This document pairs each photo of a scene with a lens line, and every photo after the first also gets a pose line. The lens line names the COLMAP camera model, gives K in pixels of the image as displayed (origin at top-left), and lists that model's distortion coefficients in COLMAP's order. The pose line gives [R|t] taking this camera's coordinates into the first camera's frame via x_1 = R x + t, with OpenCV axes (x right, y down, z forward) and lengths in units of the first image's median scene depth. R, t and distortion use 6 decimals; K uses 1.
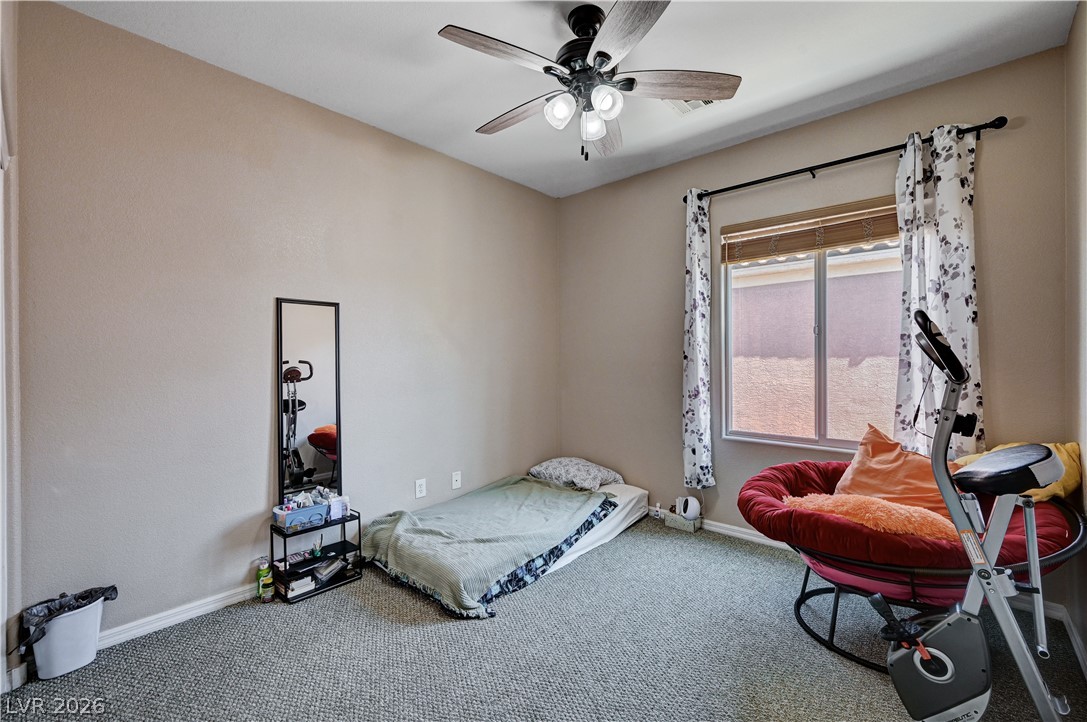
lens RADIAL K [[460.0, 0, 543.5], [0, 460.0, 346.8], [0, 0, 1]] dist [-0.000123, -0.000077]
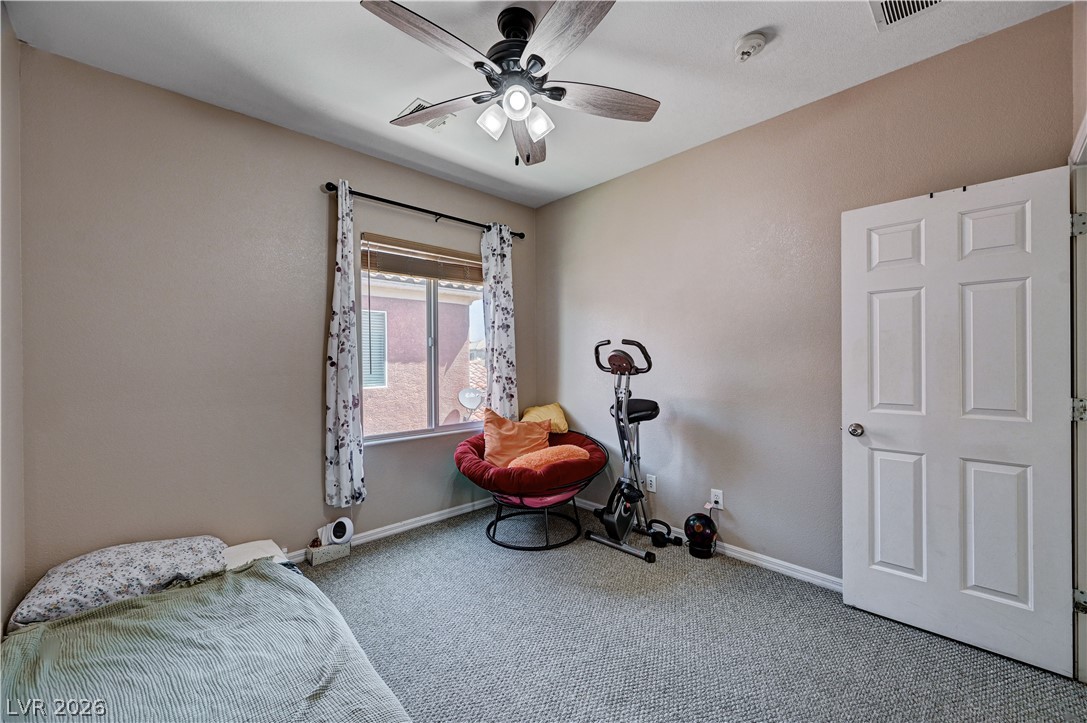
lens RADIAL K [[426.0, 0, 545.3], [0, 426.0, 358.5], [0, 0, 1]] dist [0.000895, 0.000139]
pose [[0.088347, 0.022399, 0.995838, -0.541403], [-0.005040, 0.999744, -0.022040, 0.033458], [-0.996077, -0.003072, 0.088437, 0.591989]]
